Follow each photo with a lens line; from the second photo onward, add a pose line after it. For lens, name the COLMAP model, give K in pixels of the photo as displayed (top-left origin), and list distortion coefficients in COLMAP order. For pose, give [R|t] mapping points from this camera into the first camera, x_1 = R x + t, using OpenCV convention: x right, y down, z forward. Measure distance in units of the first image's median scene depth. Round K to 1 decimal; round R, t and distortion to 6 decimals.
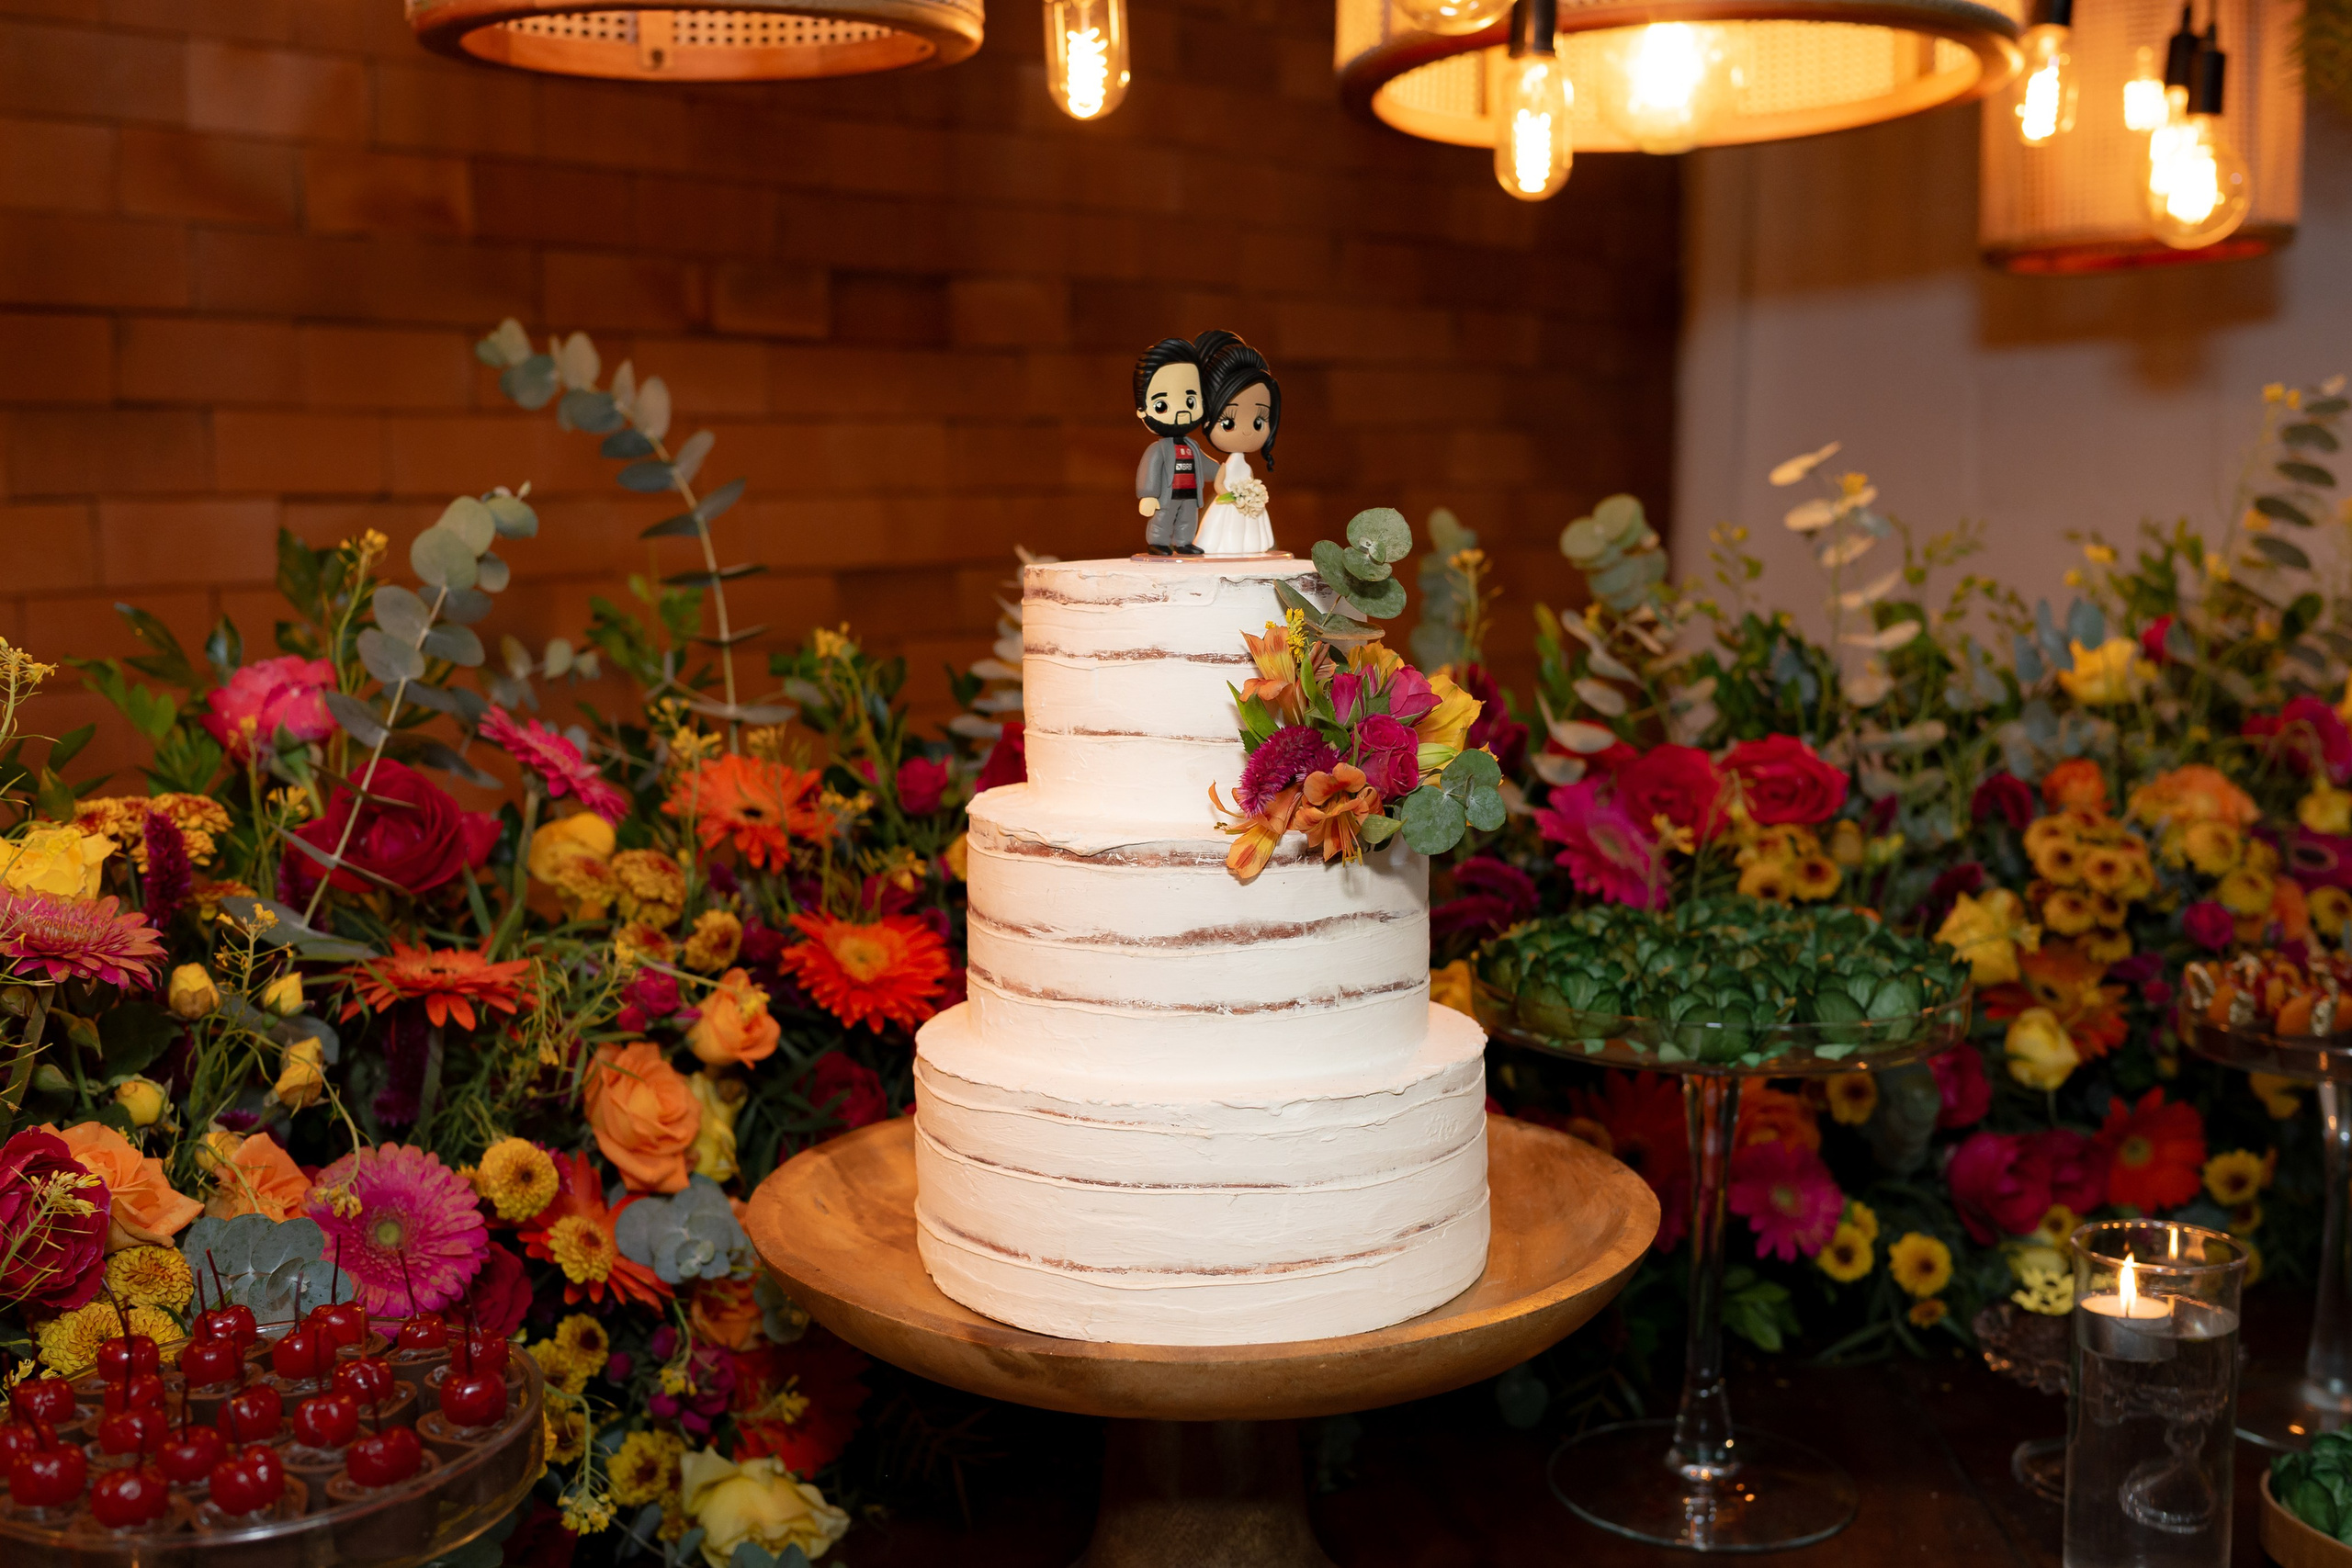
lens RADIAL K [[2410.1, 0, 1176.0], [0, 2410.1, 784.0], [0, 0, 1]] dist [0.001857, 0.001052]
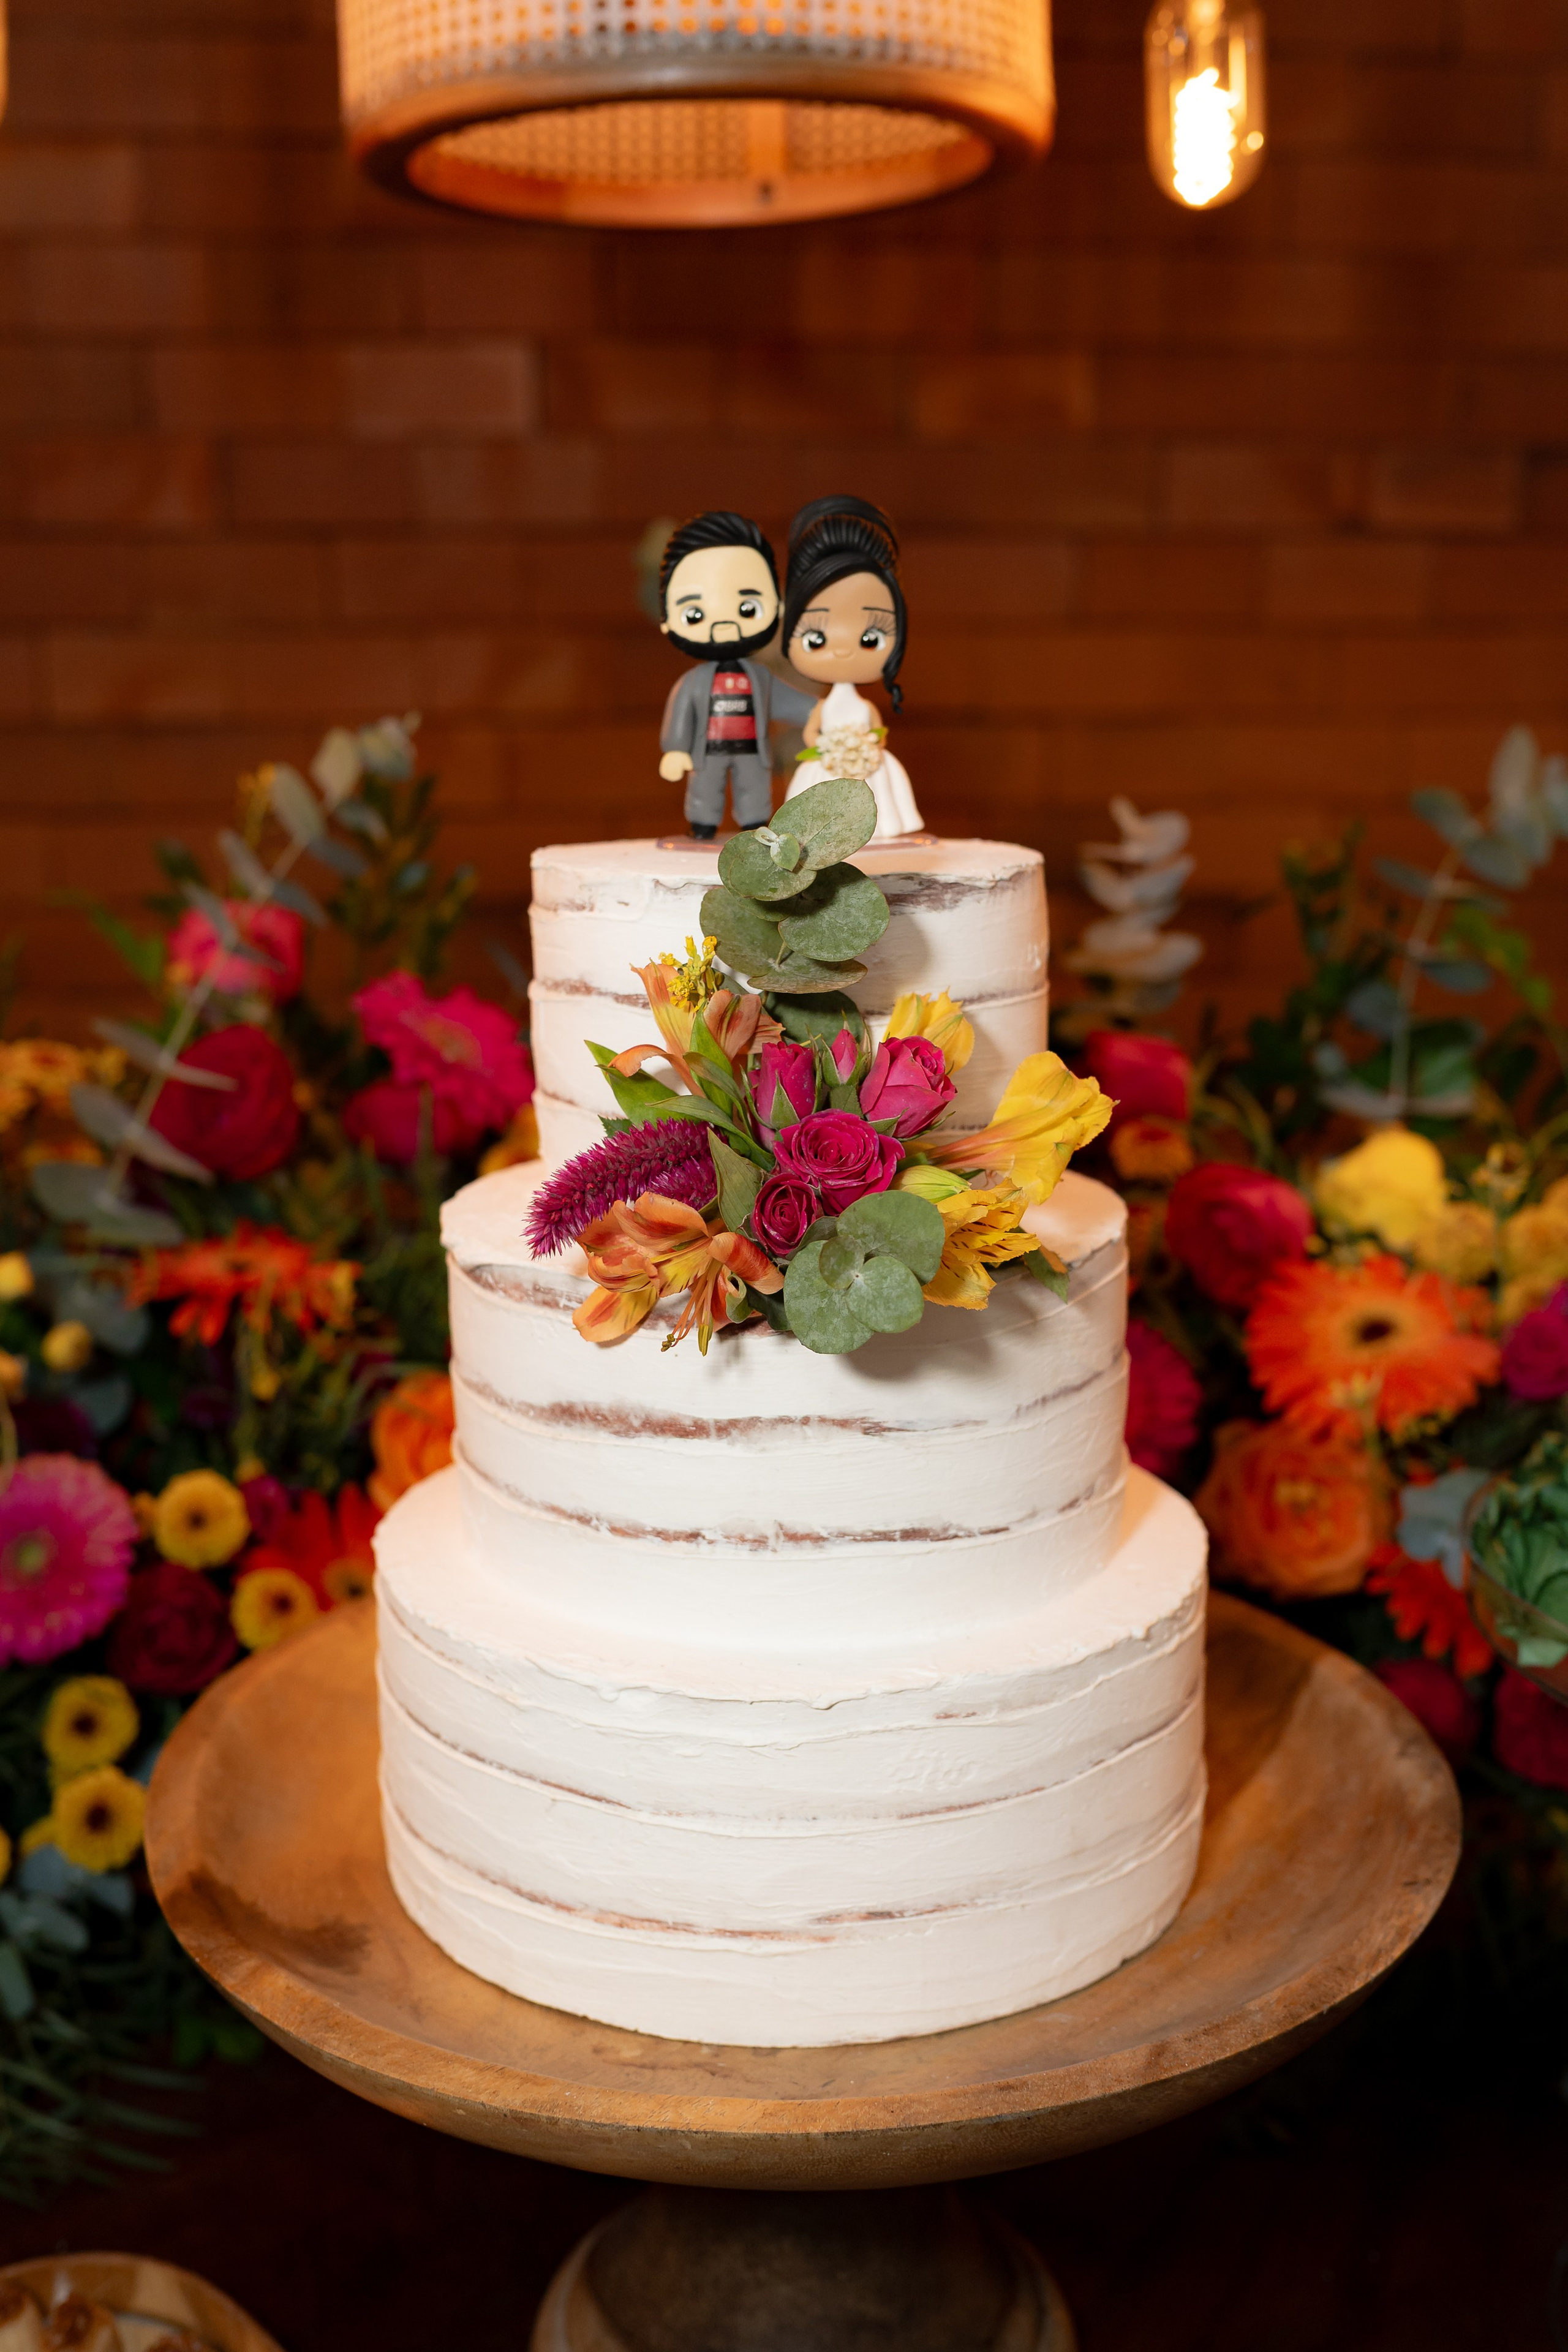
lens RADIAL K [[2290.1, 0, 784.0], [0, 2290.1, 1176.0], [0, 0, 1]] dist [-0.017565, -0.012869]
pose [[0.798958, 0.120280, -0.589236, 0.408637], [-0.069684, 0.991711, 0.107950, -0.072670], [0.597336, -0.045188, 0.800717, 0.500380]]
